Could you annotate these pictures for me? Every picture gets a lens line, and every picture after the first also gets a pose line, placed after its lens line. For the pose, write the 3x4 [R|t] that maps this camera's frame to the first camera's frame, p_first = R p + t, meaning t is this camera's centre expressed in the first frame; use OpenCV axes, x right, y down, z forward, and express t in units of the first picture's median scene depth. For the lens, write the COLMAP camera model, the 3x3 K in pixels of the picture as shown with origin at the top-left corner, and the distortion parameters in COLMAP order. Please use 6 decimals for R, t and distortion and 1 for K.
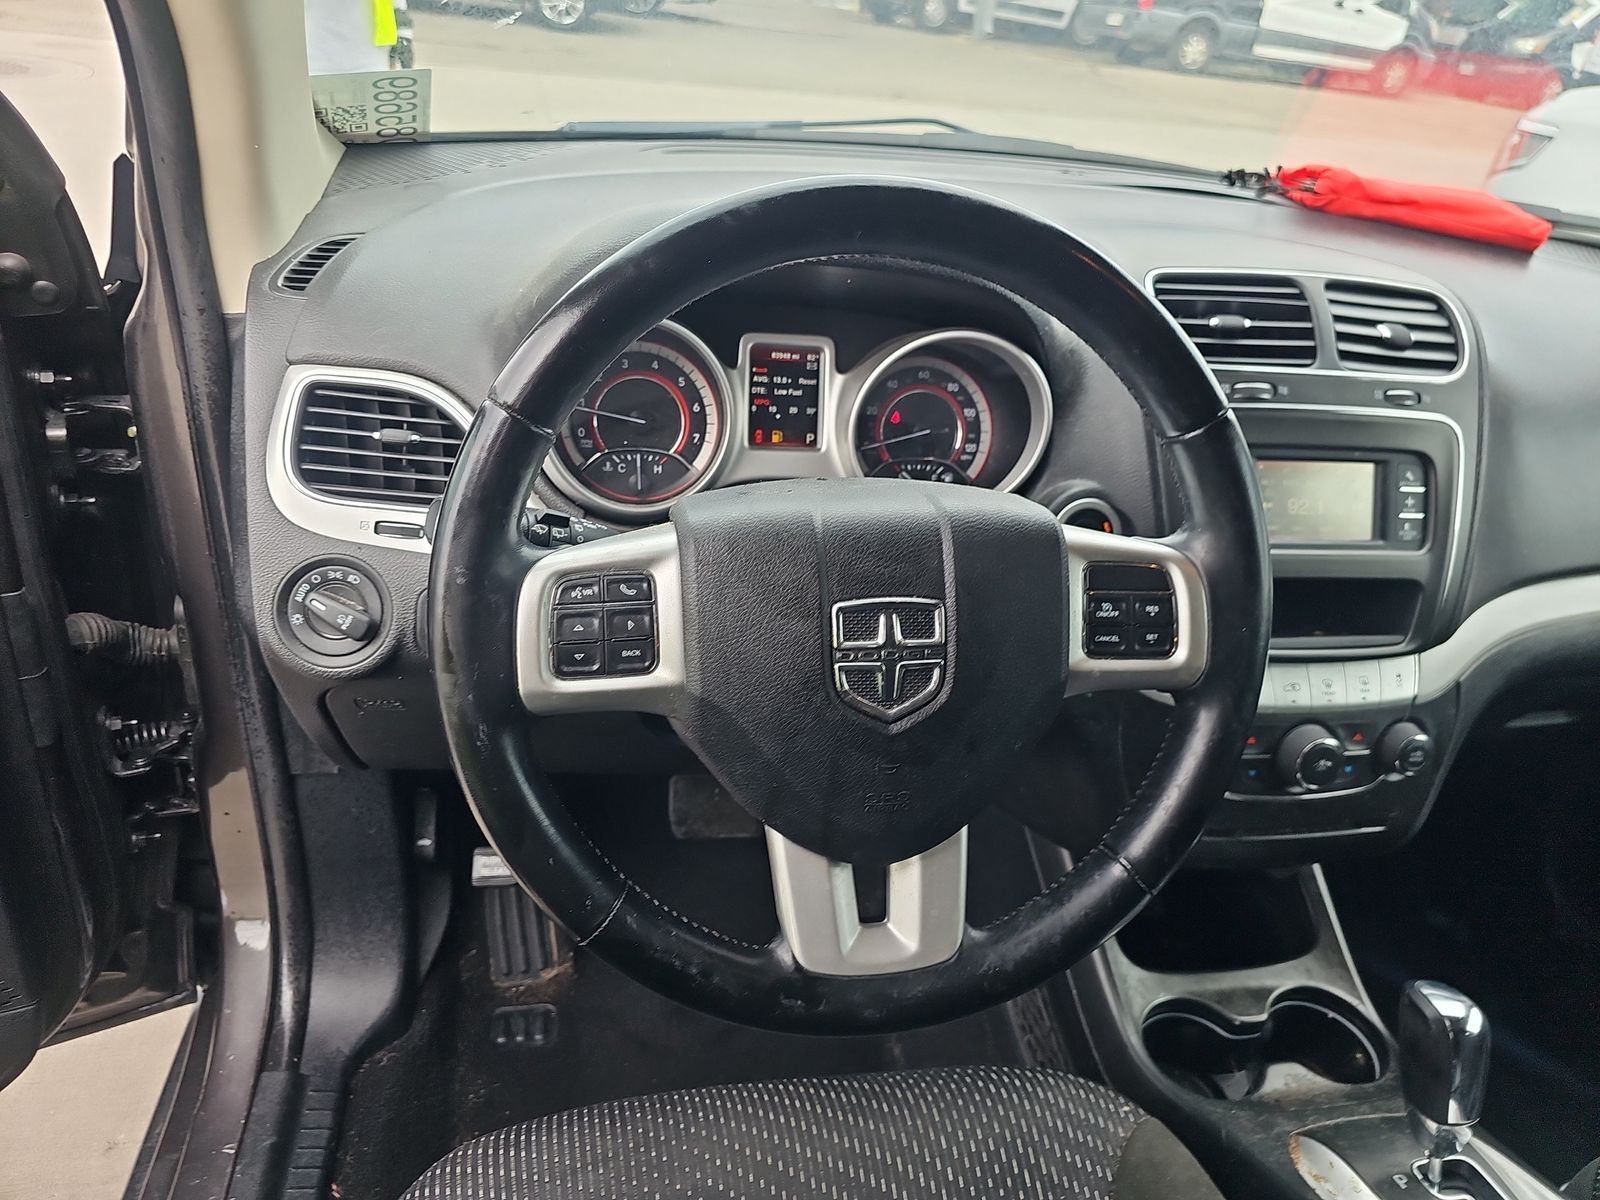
lens RADIAL K [[1064.0, 0, 801.0], [0, 1064.0, 580.9], [0, 0, 1]] dist [0.033441, -0.039578]
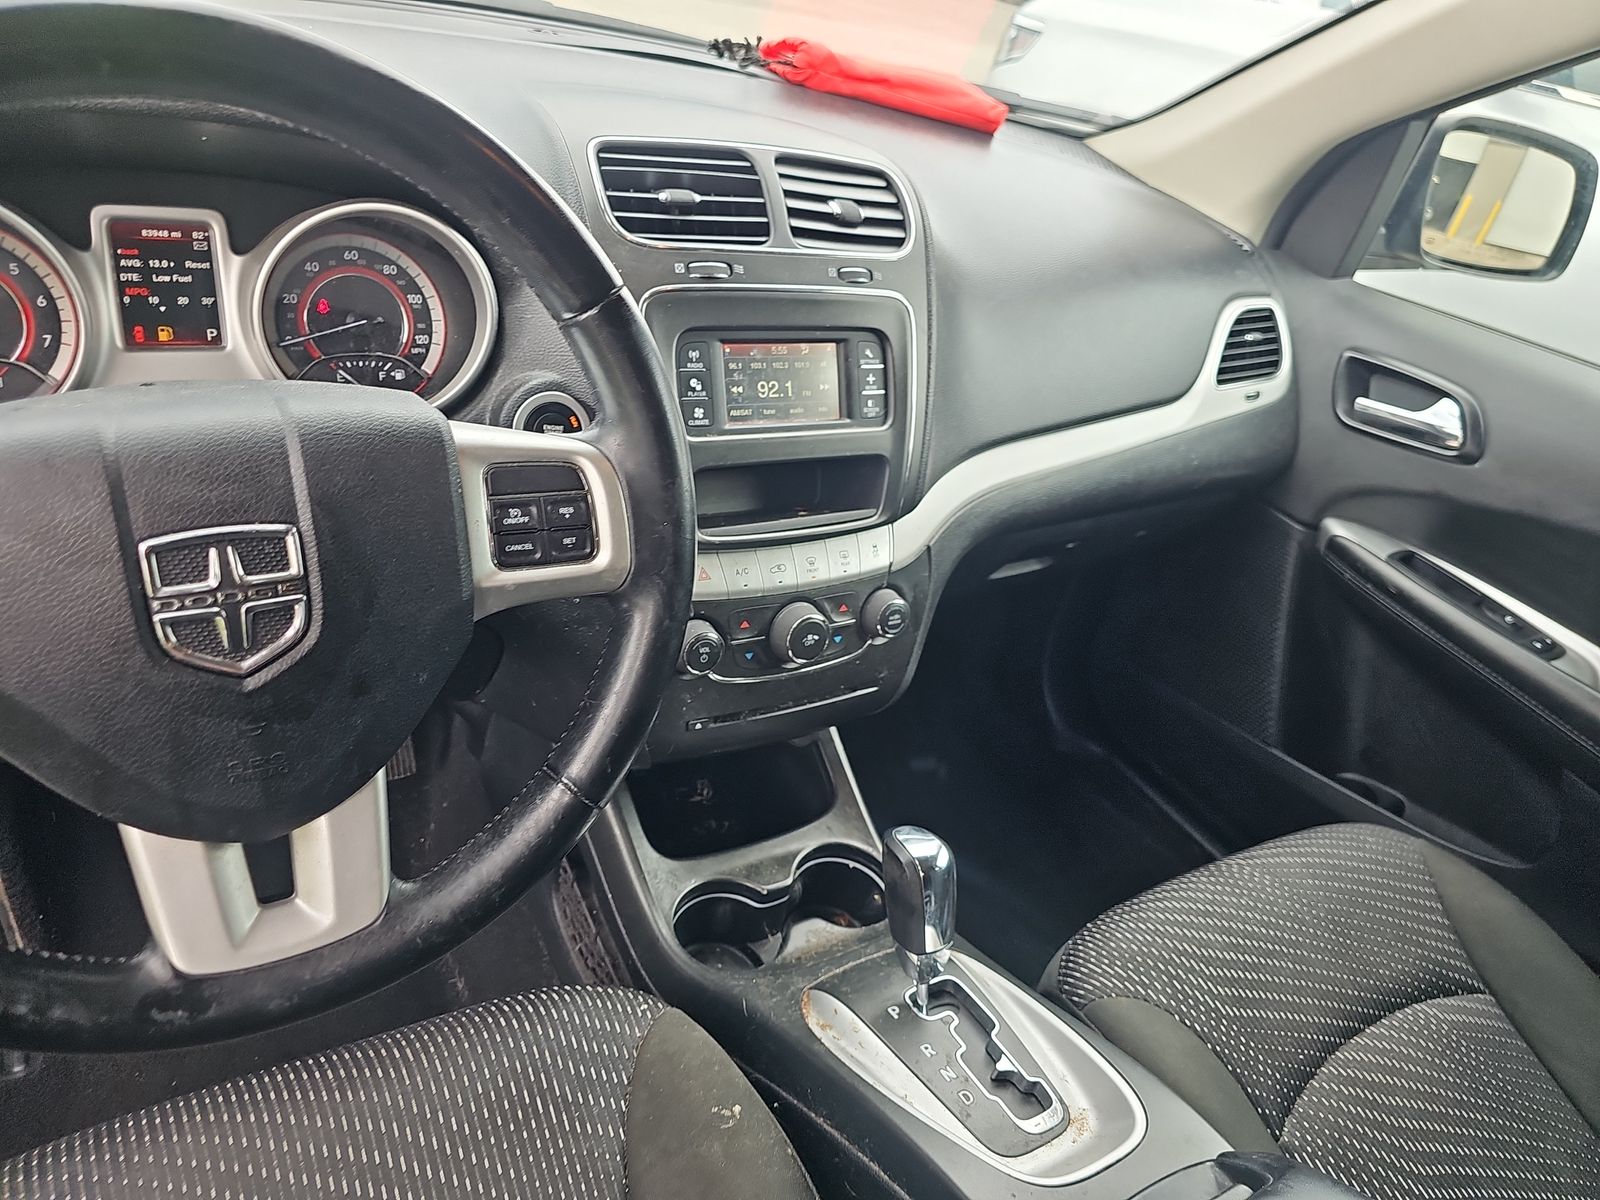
lens RADIAL K [[1062.9, 0, 788.3], [0, 1062.9, 576.5], [0, 0, 1]] dist [0.056097, -0.080609]
pose [[0.939088, -0.109742, 0.325683, 0.140206], [0.078747, 0.991145, 0.106913, -0.000362], [-0.334532, -0.074754, 0.939415, 0.045766]]
